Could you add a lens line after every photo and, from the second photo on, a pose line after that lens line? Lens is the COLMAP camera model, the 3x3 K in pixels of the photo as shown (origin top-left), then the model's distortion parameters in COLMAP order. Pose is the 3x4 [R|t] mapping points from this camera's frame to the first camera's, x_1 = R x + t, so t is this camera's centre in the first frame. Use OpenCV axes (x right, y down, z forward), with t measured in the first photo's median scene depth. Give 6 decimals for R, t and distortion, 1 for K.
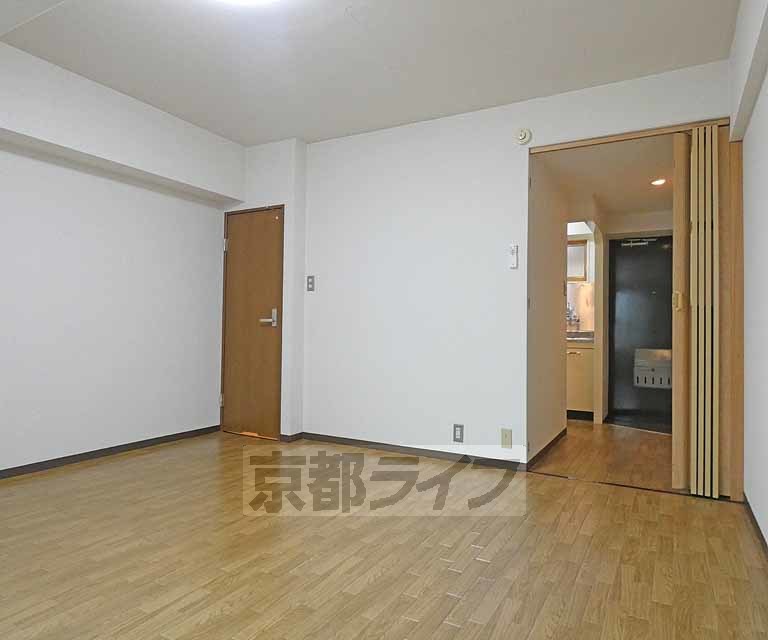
lens RADIAL K [[502.7, 0, 391.6], [0, 502.7, 318.4], [0, 0, 1]] dist [0.019243, 0.001614]
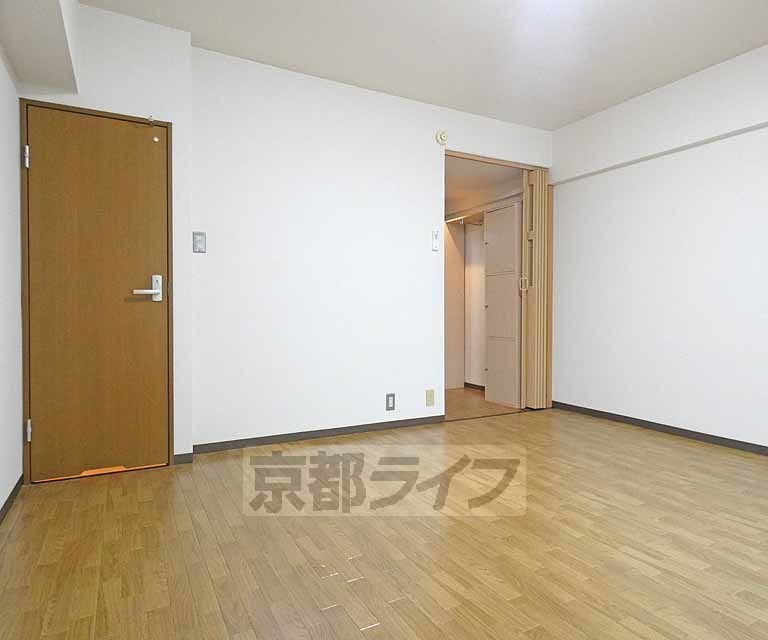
lens RADIAL K [[502.7, 0, 391.0], [0, 502.7, 322.1], [0, 0, 1]] dist [0.019243, 0.001614]
pose [[0.539862, -0.030033, 0.841218, -0.749027], [-0.003948, 0.999262, 0.038210, 0.019894], [-0.841744, -0.023950, 0.539345, 0.432452]]
